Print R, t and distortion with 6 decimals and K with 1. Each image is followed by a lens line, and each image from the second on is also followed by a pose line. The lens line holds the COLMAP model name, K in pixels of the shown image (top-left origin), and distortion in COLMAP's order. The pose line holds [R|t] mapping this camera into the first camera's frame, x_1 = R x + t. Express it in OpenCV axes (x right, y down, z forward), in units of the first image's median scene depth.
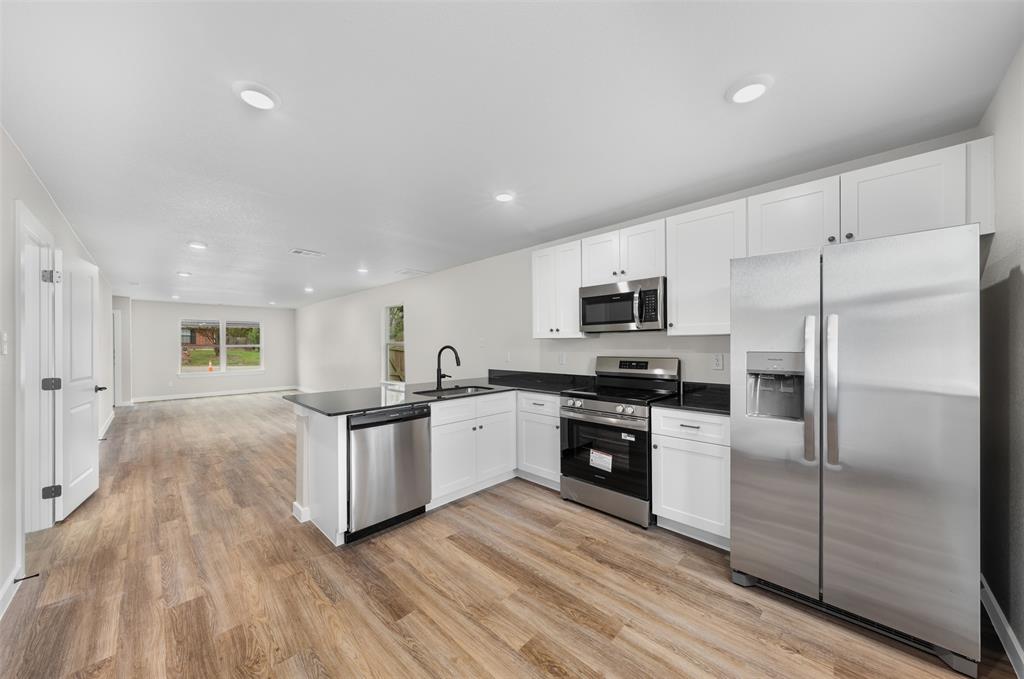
lens RADIAL K [[351.7, 0, 514.2], [0, 351.7, 344.2], [0, 0, 1]] dist [-0.002197, -0.000631]
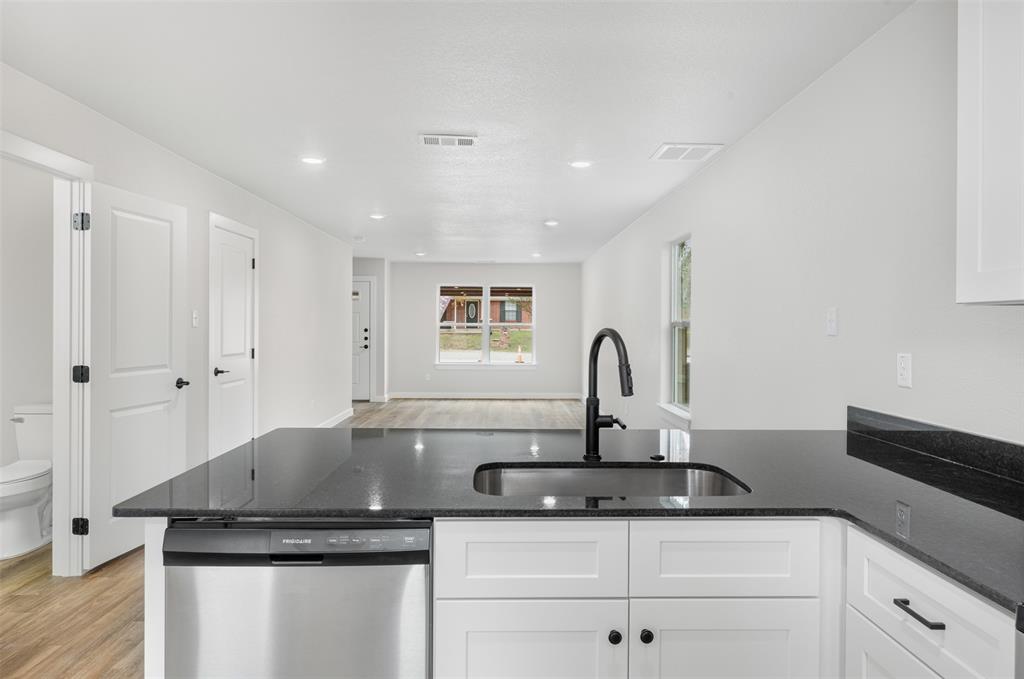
lens RADIAL K [[637.1, 0, 511.1], [0, 637.1, 326.2], [0, 0, 1]] dist [-0.003631, 0.000898]
pose [[0.714279, 0.012610, -0.699747, 0.192111], [-0.011360, 0.999915, 0.006423, -0.000209], [0.699769, 0.003361, 0.714362, 0.676473]]
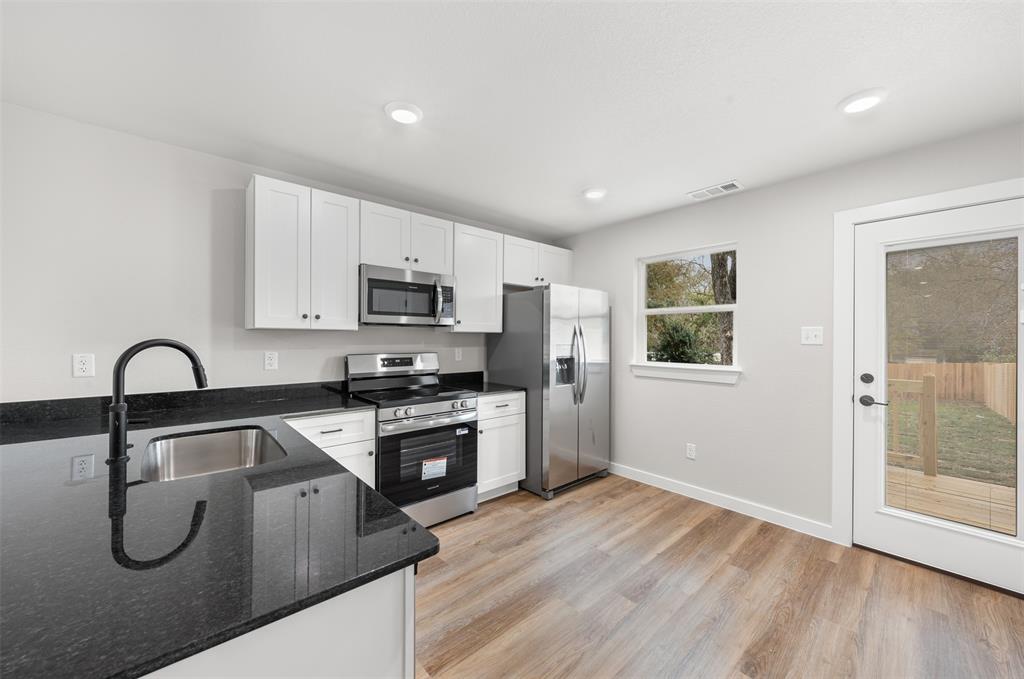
lens RADIAL K [[378.3, 0, 507.8], [0, 378.3, 338.1], [0, 0, 1]] dist [-0.012498, -0.000129]
pose [[0.085811, 0.009391, 0.996267, -0.723689], [-0.007598, 0.999933, -0.008771, 0.004718], [-0.996282, -0.006817, 0.085877, 0.754606]]
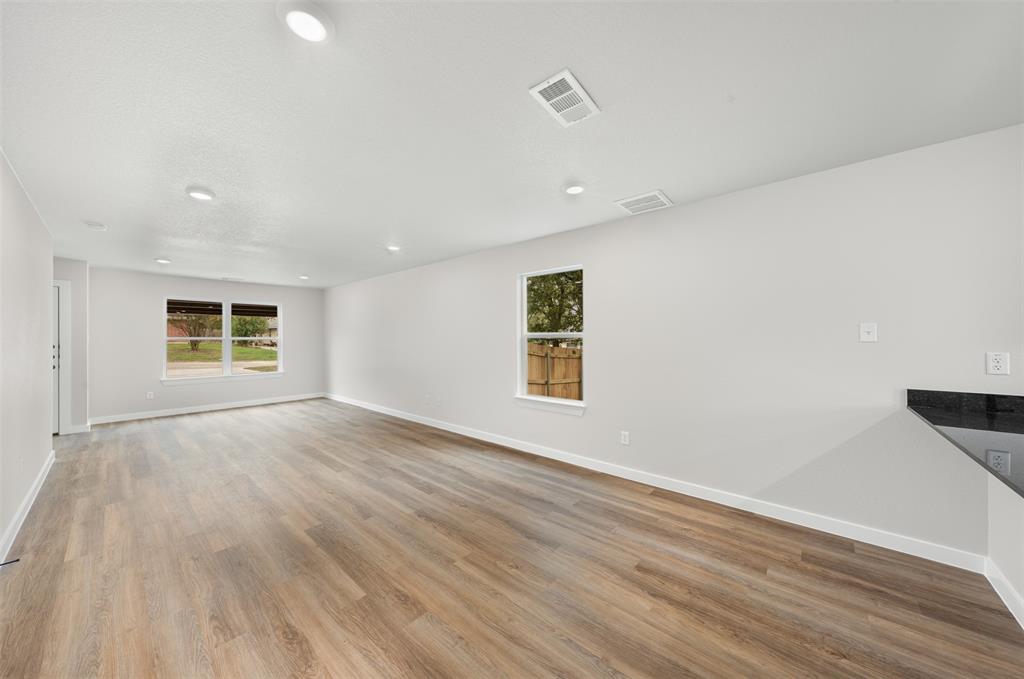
lens RADIAL K [[351.7, 0, 531.0], [0, 351.7, 340.2], [0, 0, 1]] dist [-0.002197, -0.000631]
pose [[0.997488, 0.001000, 0.070822, -1.069057], [-0.001723, 0.999947, 0.010149, 0.002540], [-0.070808, -0.010246, 0.997437, 0.995877]]
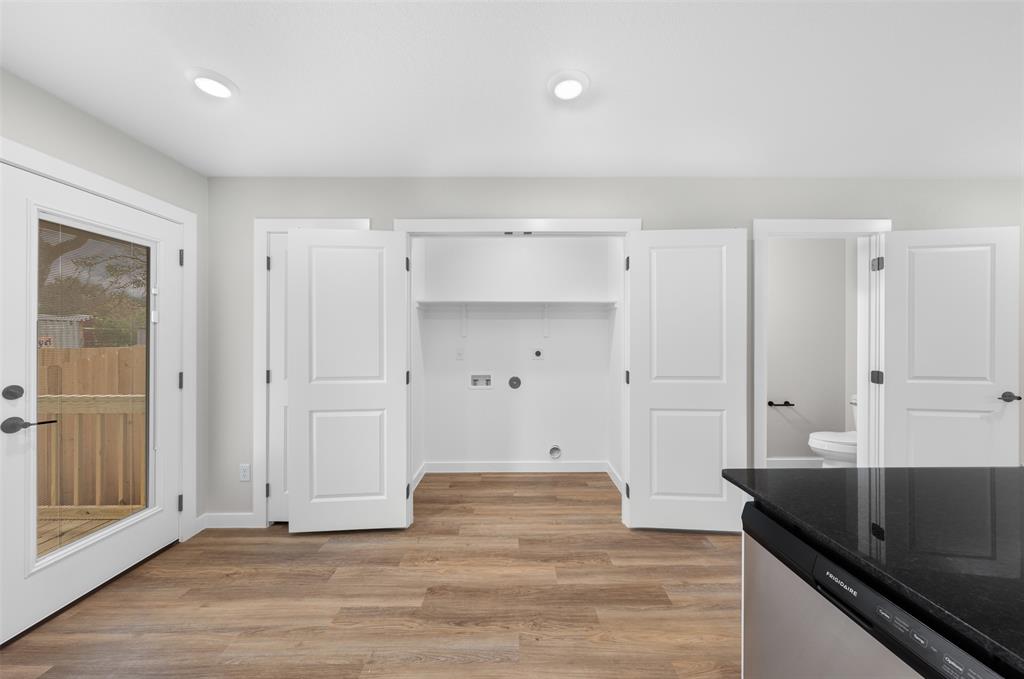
lens RADIAL K [[351.7, 0, 512.9], [0, 351.7, 337.1], [0, 0, 1]] dist [-0.002197, -0.000631]
pose [[-0.708582, 0.007311, -0.705591, 0.050361], [0.004446, 0.999973, 0.005897, -0.004769], [0.705615, 0.001042, -0.708595, 0.957667]]
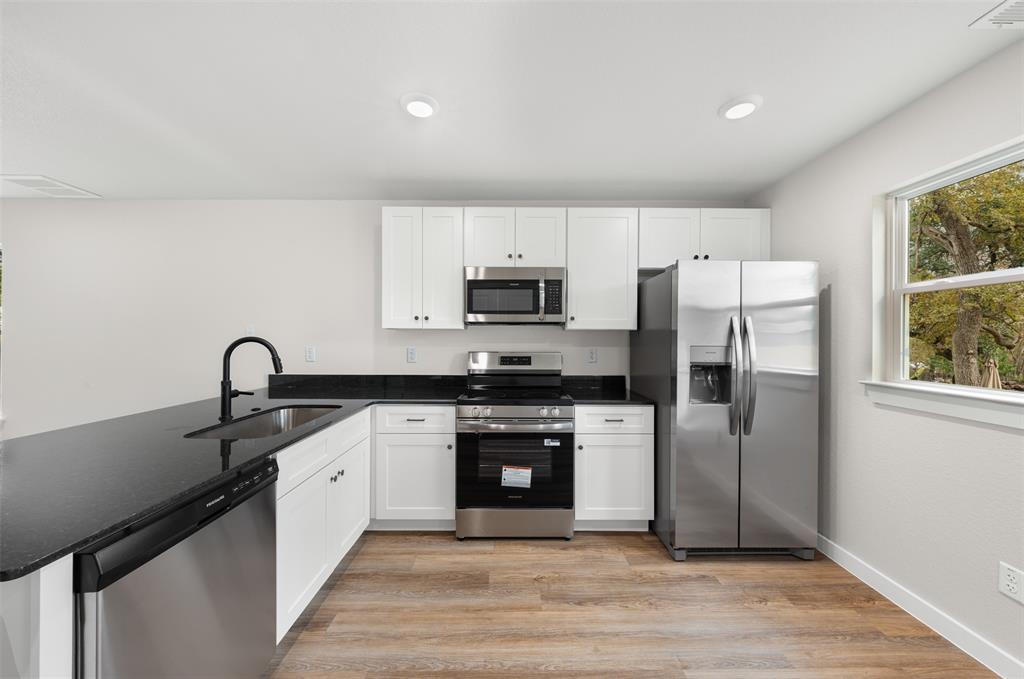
lens RADIAL K [[351.7, 0, 511.4], [0, 351.7, 337.1], [0, 0, 1]] dist [-0.002197, -0.000631]
pose [[0.714639, 0.011207, 0.699404, -0.360561], [-0.010789, 0.999929, -0.004998, 0.003433], [-0.699410, -0.003974, 0.714709, 0.425820]]
